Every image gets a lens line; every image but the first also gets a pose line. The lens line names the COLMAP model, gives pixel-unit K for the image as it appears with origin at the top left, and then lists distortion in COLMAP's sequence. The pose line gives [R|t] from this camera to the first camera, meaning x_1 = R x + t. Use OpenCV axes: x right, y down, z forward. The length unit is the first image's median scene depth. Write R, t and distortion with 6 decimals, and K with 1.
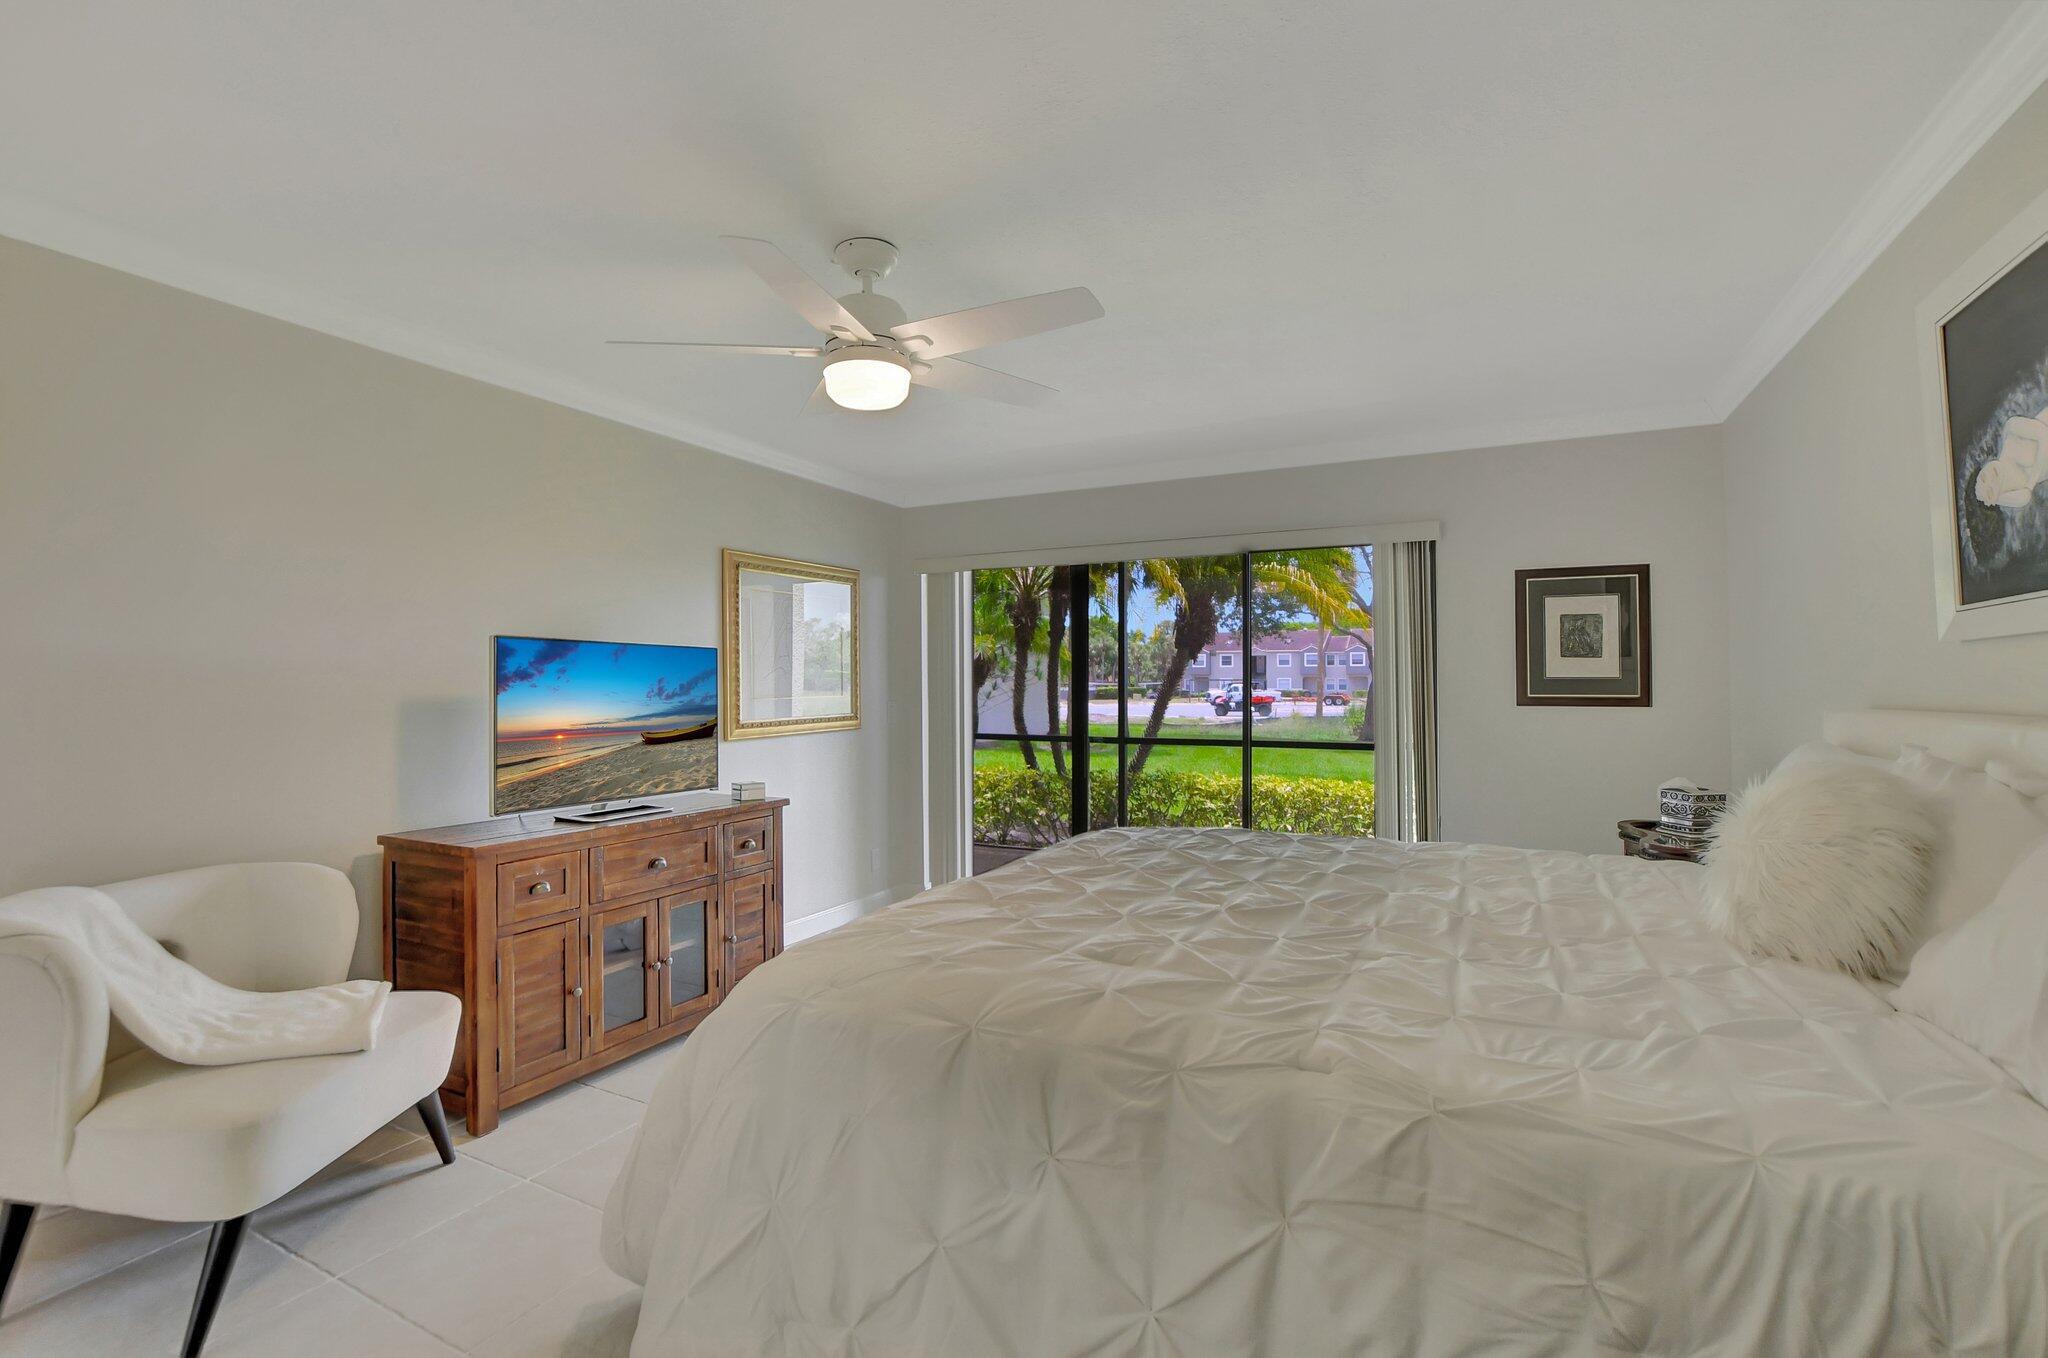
lens RADIAL K [[920.7, 0, 1006.0], [0, 920.7, 679.6], [0, 0, 1]] dist [-0.025436, 0.000637]
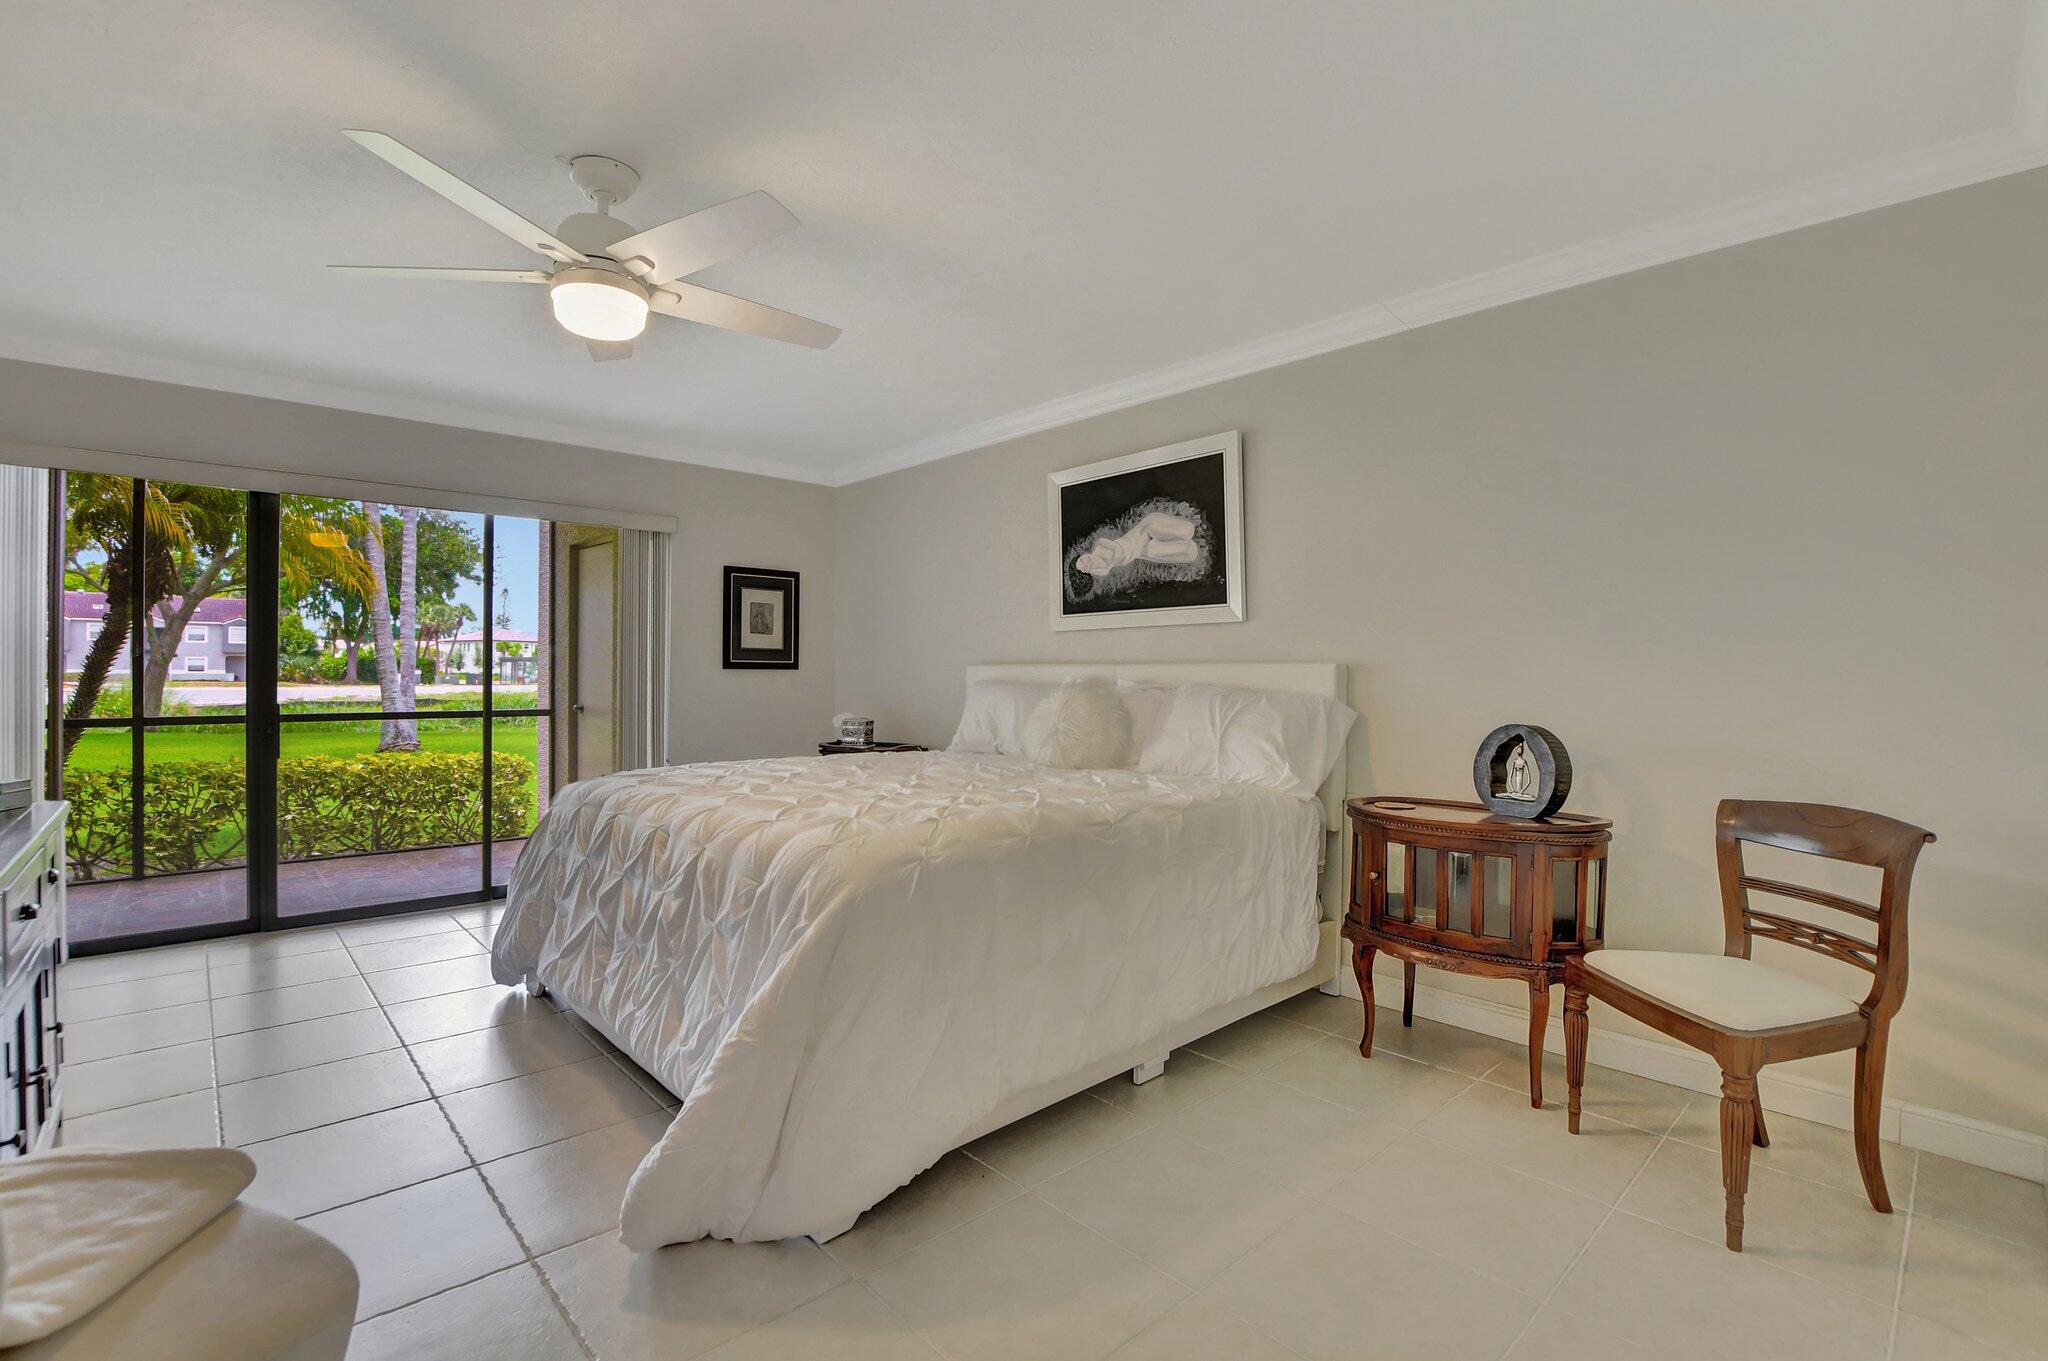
lens RADIAL K [[920.7, 0, 1006.0], [0, 920.7, 681.1], [0, 0, 1]] dist [-0.025436, 0.000637]
pose [[0.343147, -0.004389, 0.939271, -0.573886], [-0.010750, 0.999905, 0.008600, 0.032318], [-0.939220, -0.013049, 0.343068, 0.172776]]
